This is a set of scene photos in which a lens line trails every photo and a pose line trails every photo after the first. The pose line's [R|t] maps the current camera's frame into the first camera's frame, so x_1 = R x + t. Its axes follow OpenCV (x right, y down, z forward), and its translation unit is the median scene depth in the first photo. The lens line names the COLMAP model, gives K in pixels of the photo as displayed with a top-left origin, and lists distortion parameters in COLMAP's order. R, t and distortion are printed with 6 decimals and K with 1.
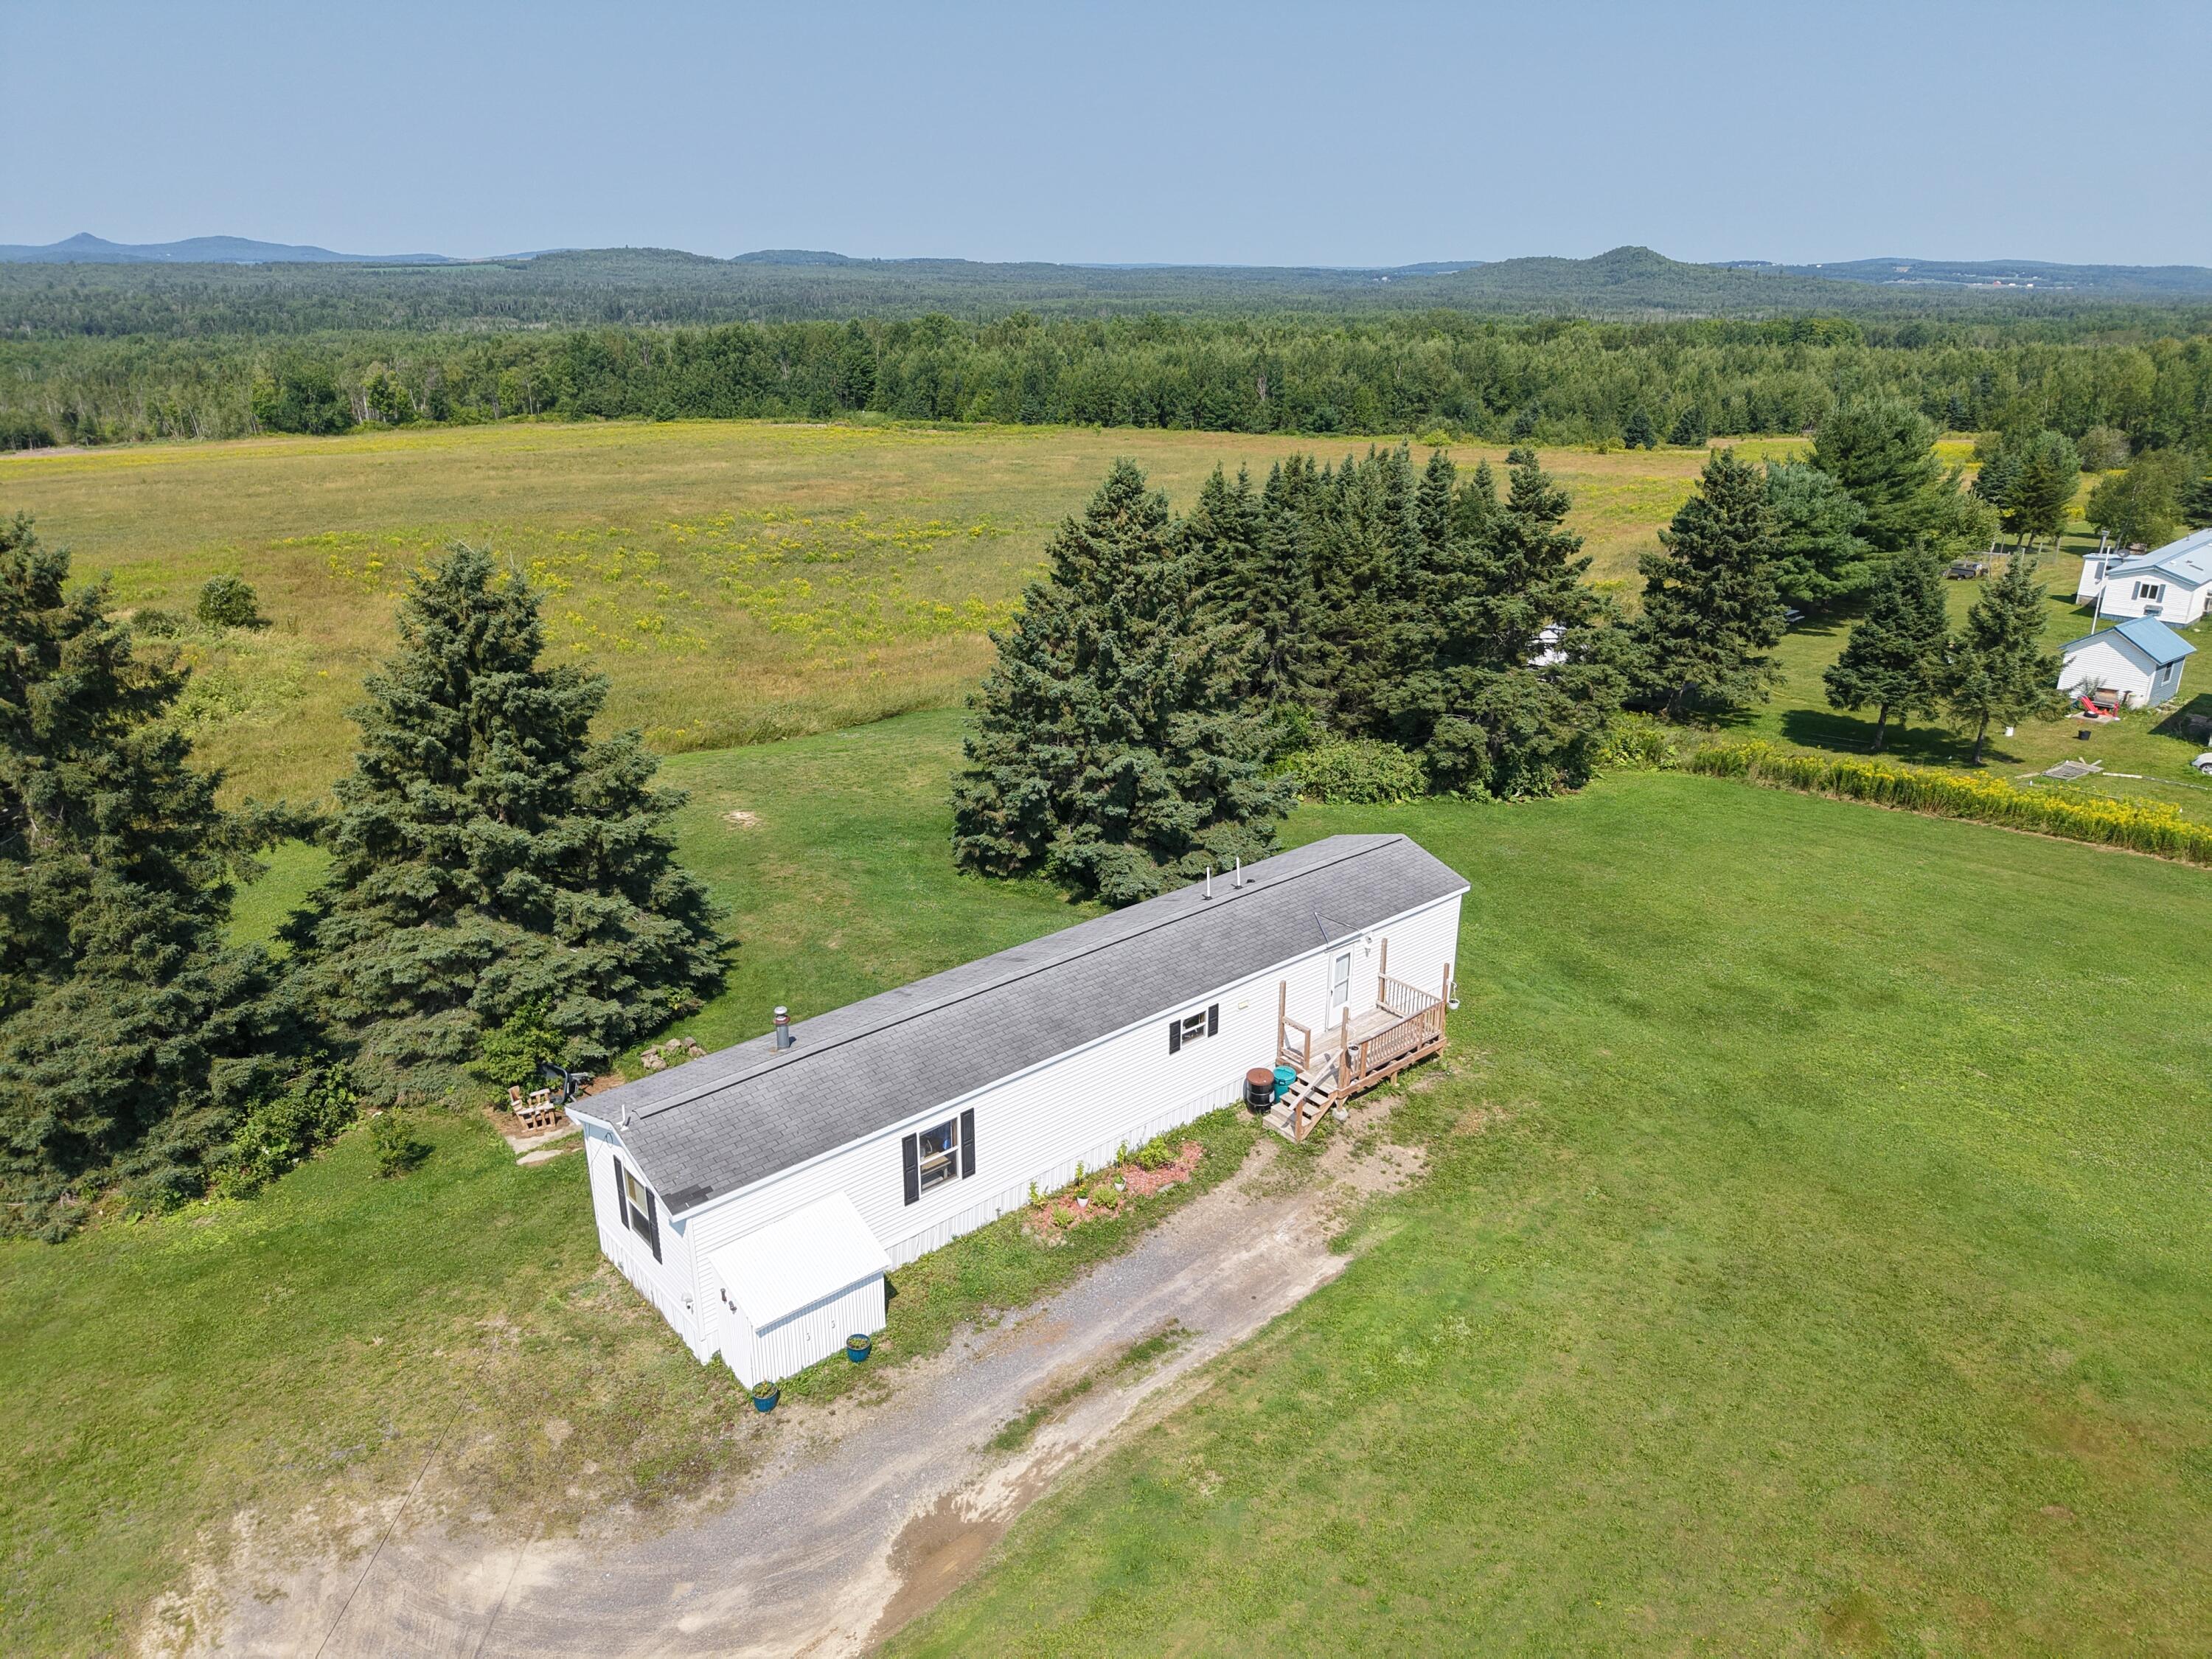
lens RADIAL K [[1487.5, 0, 1100.2], [0, 1487.5, 837.6], [0, 0, 1]] dist [0.020659, -0.018648]
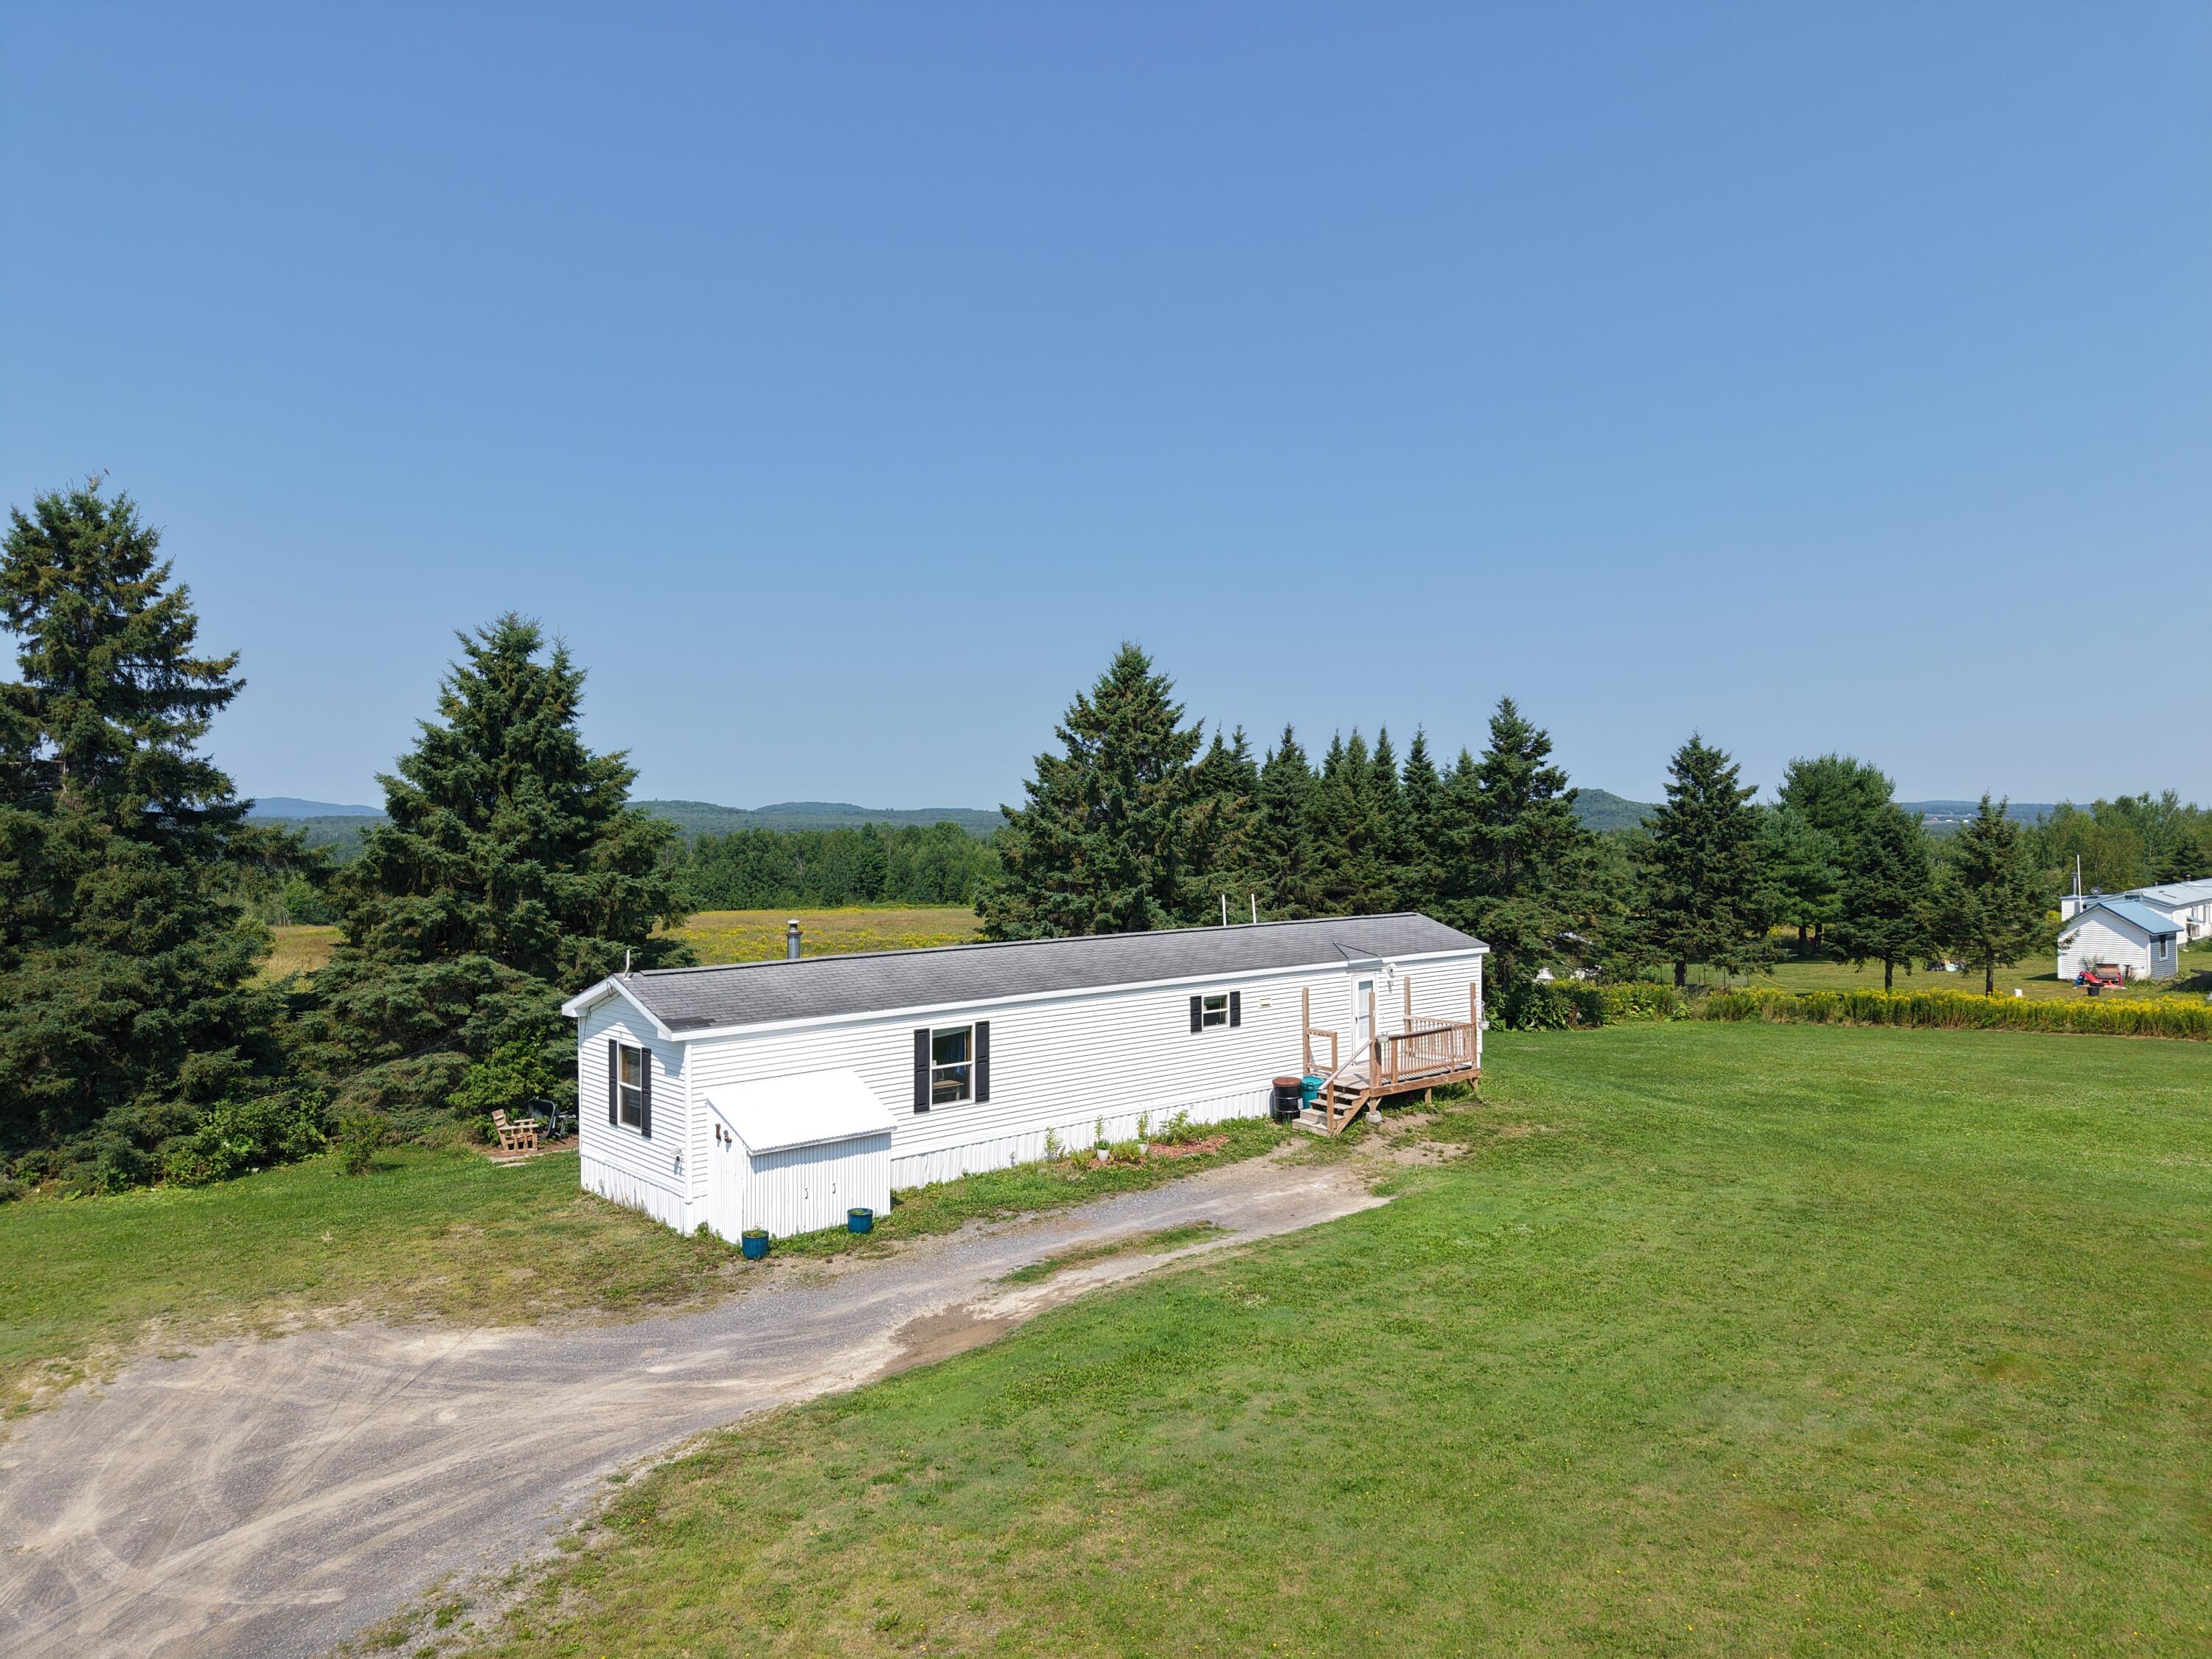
lens RADIAL K [[1487.5, 0, 1104.9], [0, 1487.5, 826.5], [0, 0, 1]] dist [0.020659, -0.018648]
pose [[0.999916, -0.011910, 0.005050, -0.011290], [0.012924, 0.936905, -0.349344, 0.326995], [-0.000571, 0.349380, 0.936981, 0.051037]]
